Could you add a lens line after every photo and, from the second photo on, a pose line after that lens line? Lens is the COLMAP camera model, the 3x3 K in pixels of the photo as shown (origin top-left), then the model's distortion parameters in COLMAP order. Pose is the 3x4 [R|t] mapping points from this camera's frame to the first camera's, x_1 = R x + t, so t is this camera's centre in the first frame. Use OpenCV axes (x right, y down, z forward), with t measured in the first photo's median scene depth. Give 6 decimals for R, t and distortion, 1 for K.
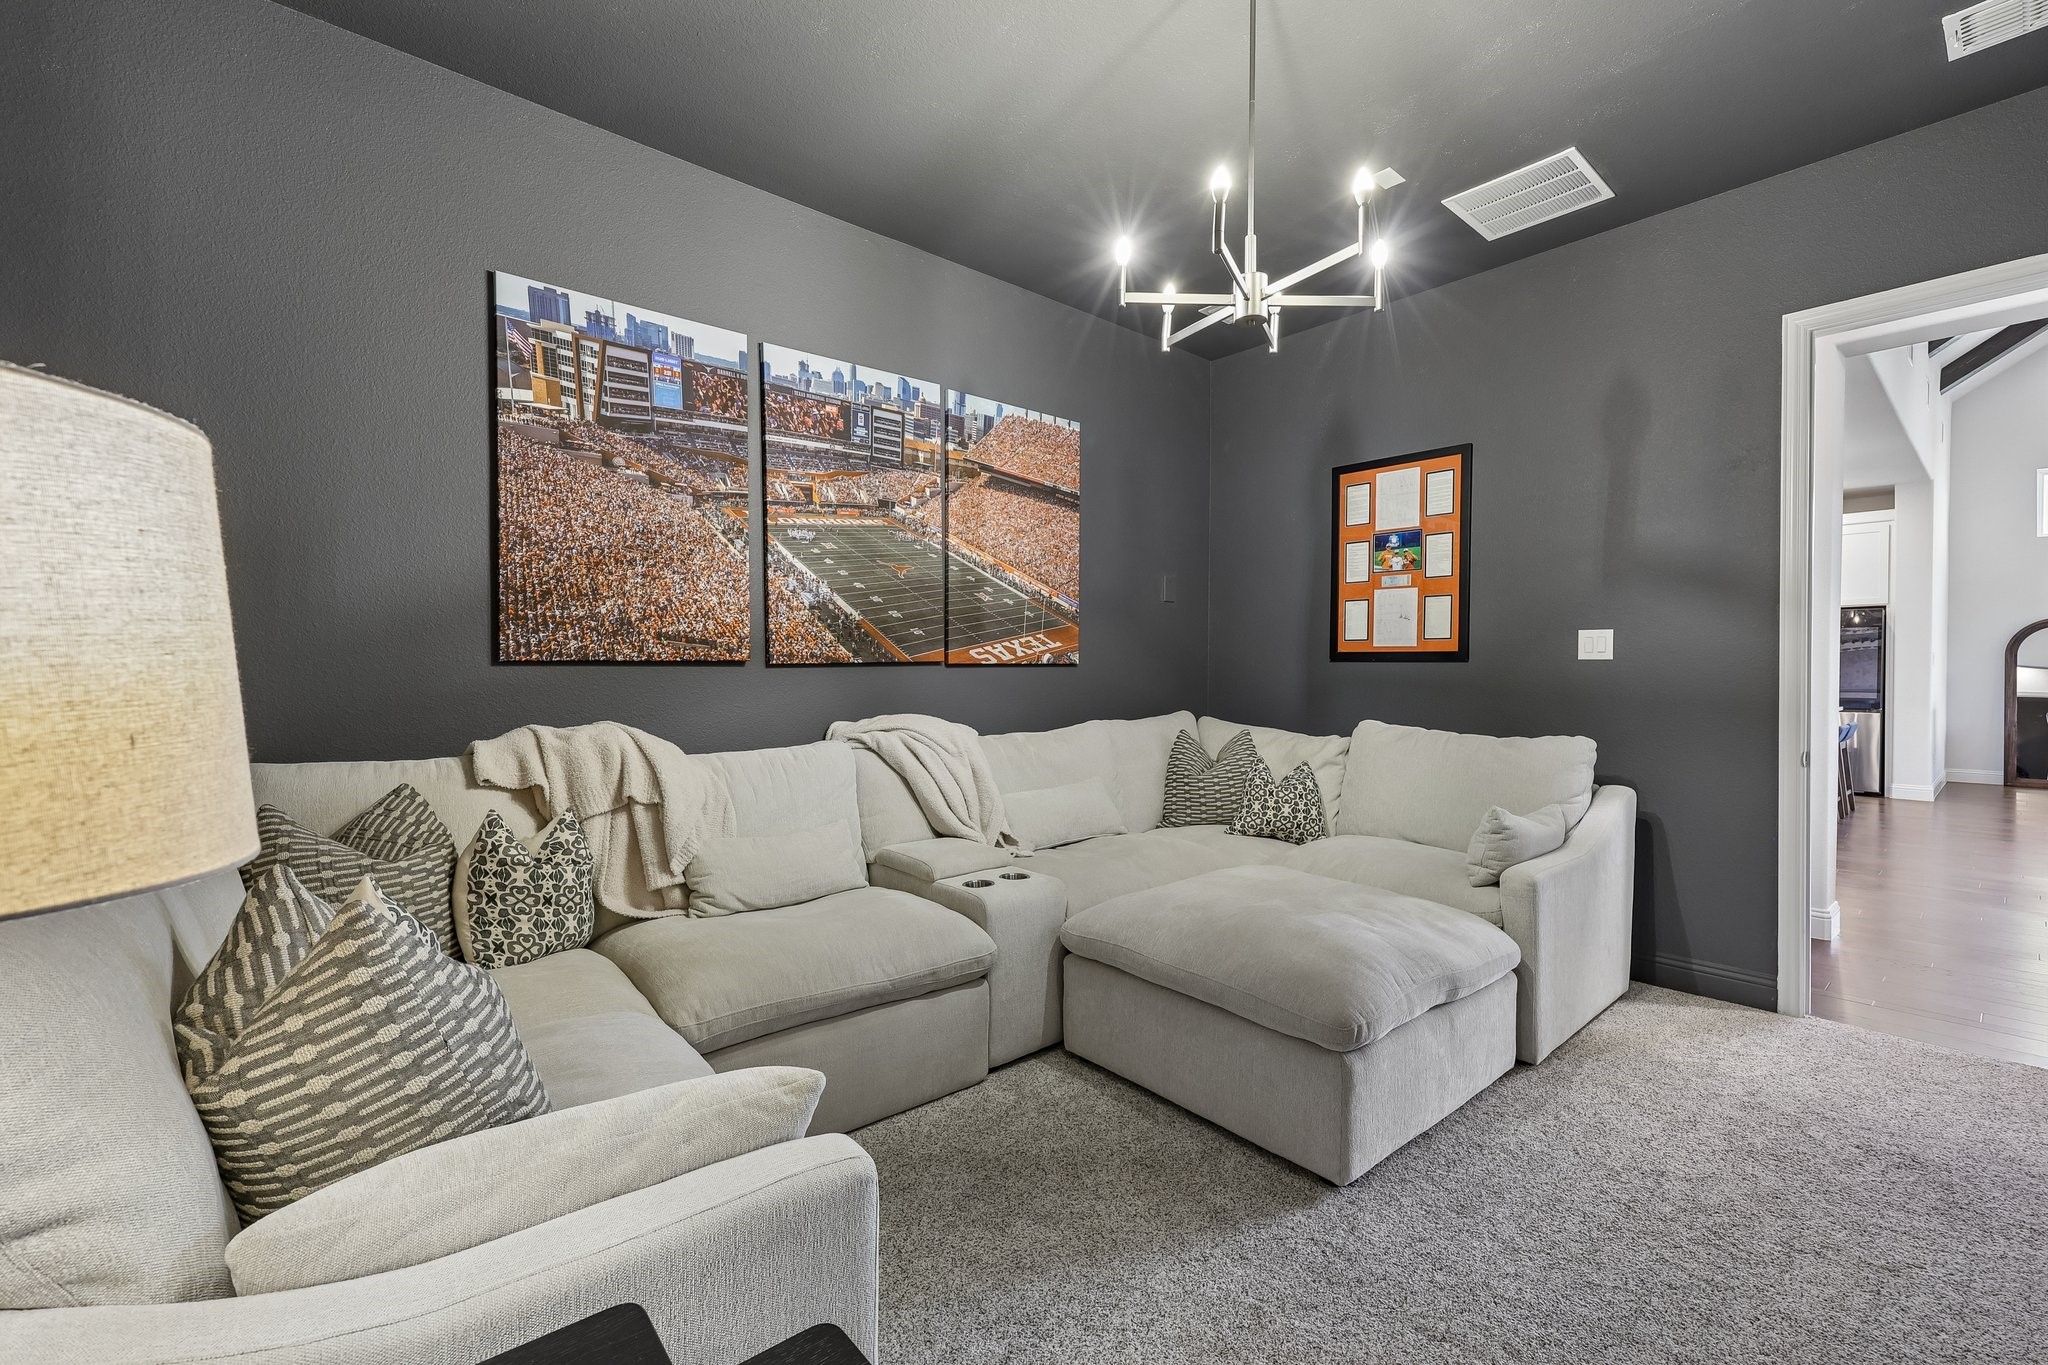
lens RADIAL K [[817.5, 0, 1036.6], [0, 817.5, 681.2], [0, 0, 1]] dist [-0.002318, -0.001011]
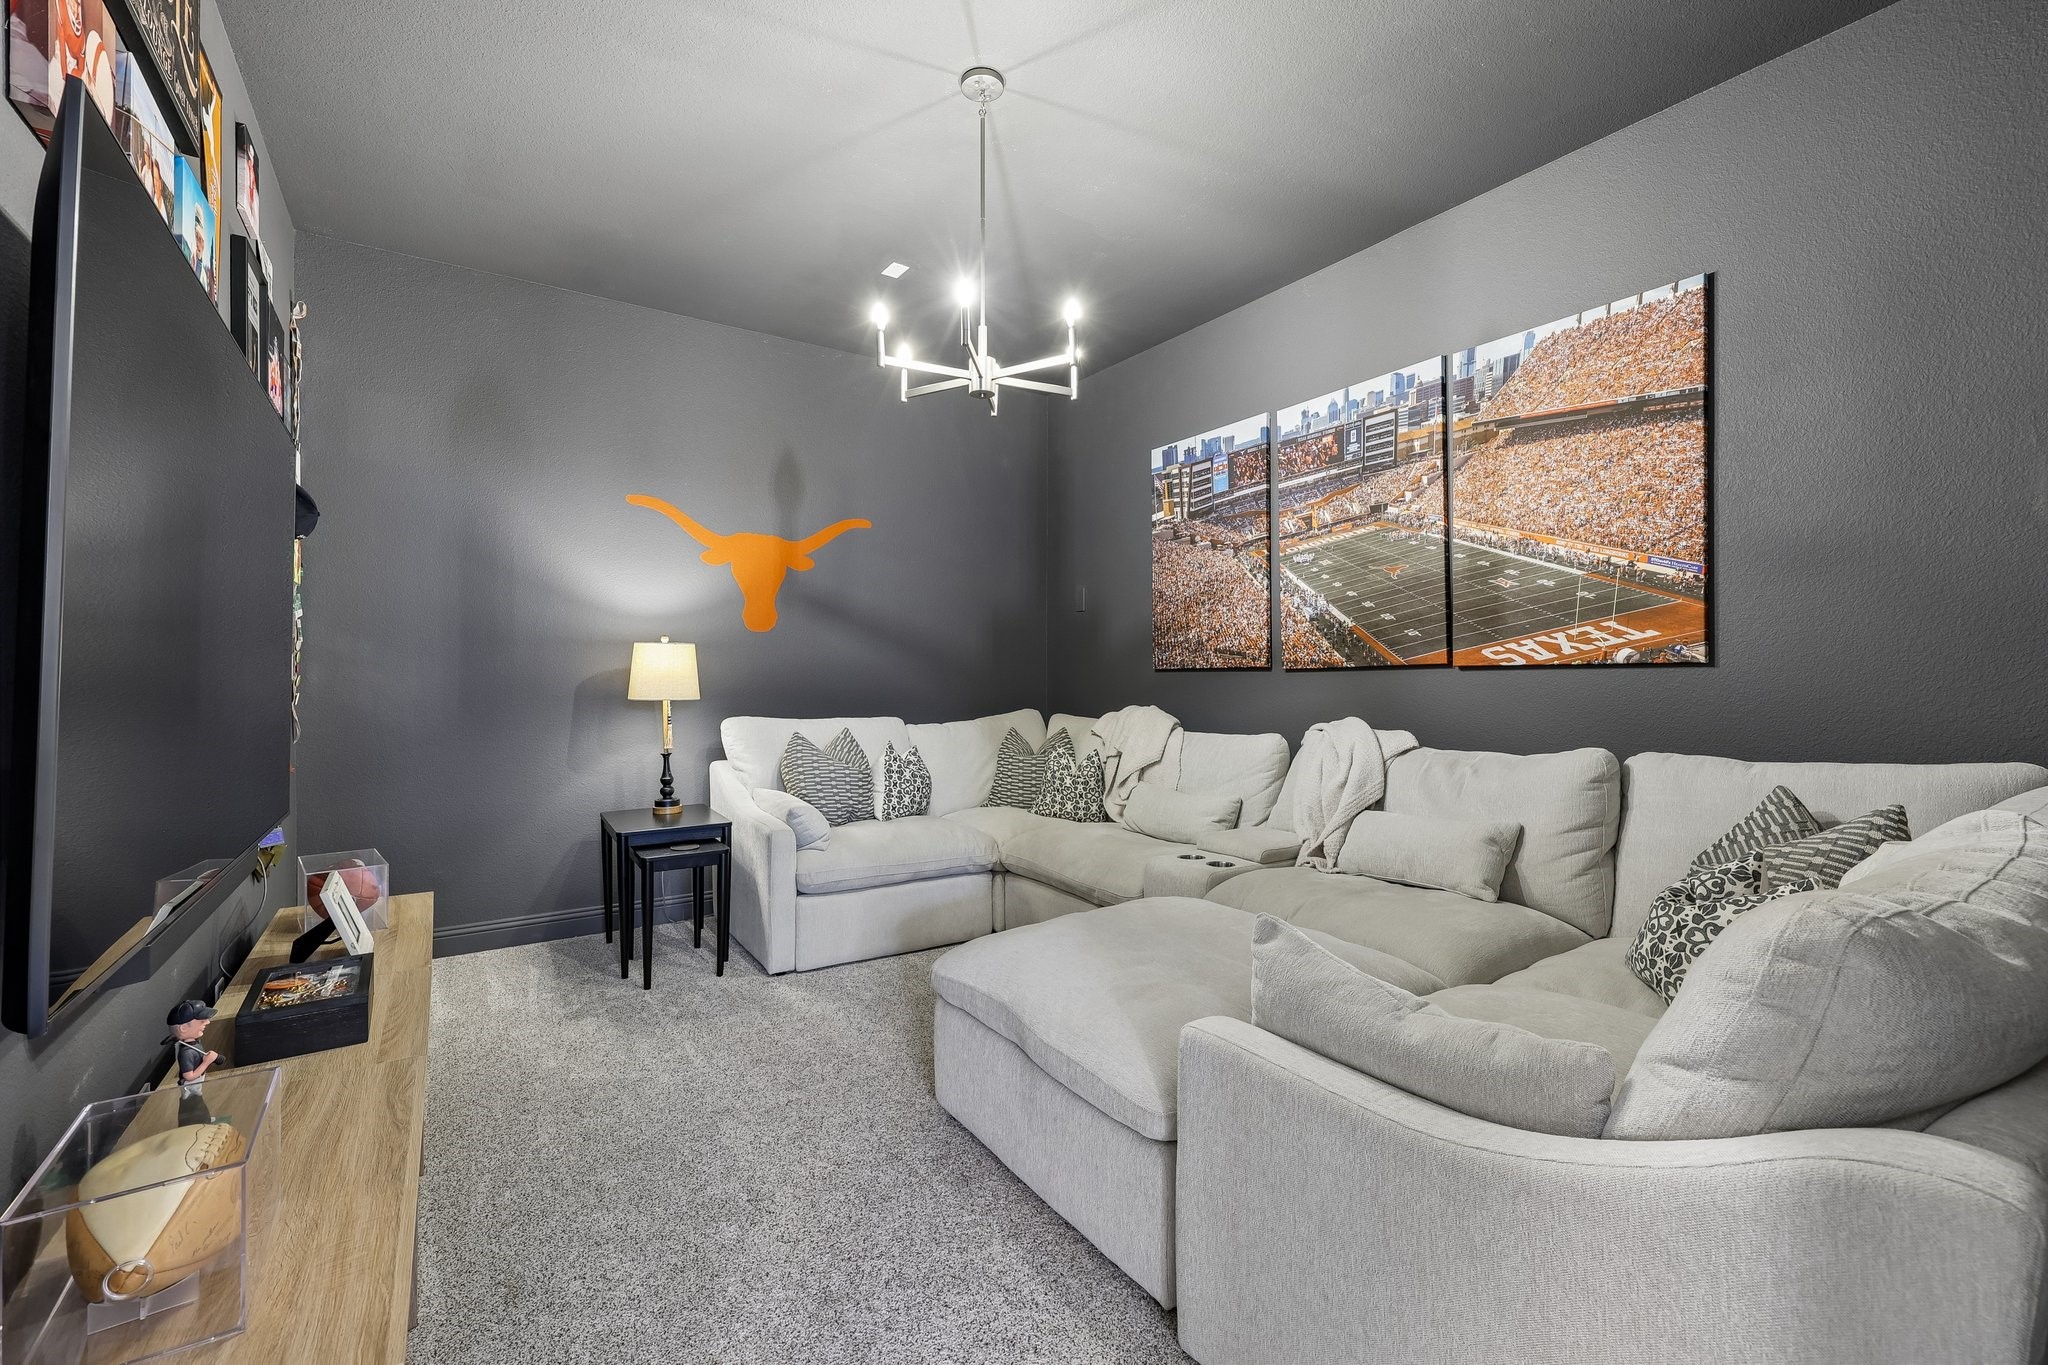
lens RADIAL K [[817.5, 0, 1032.8], [0, 817.5, 676.3], [0, 0, 1]] dist [-0.002318, -0.001011]
pose [[-0.066747, 0.001454, -0.997769, 0.866716], [-0.009506, 0.999953, 0.002093, -0.008728], [0.997725, 0.009624, -0.066730, 0.662173]]
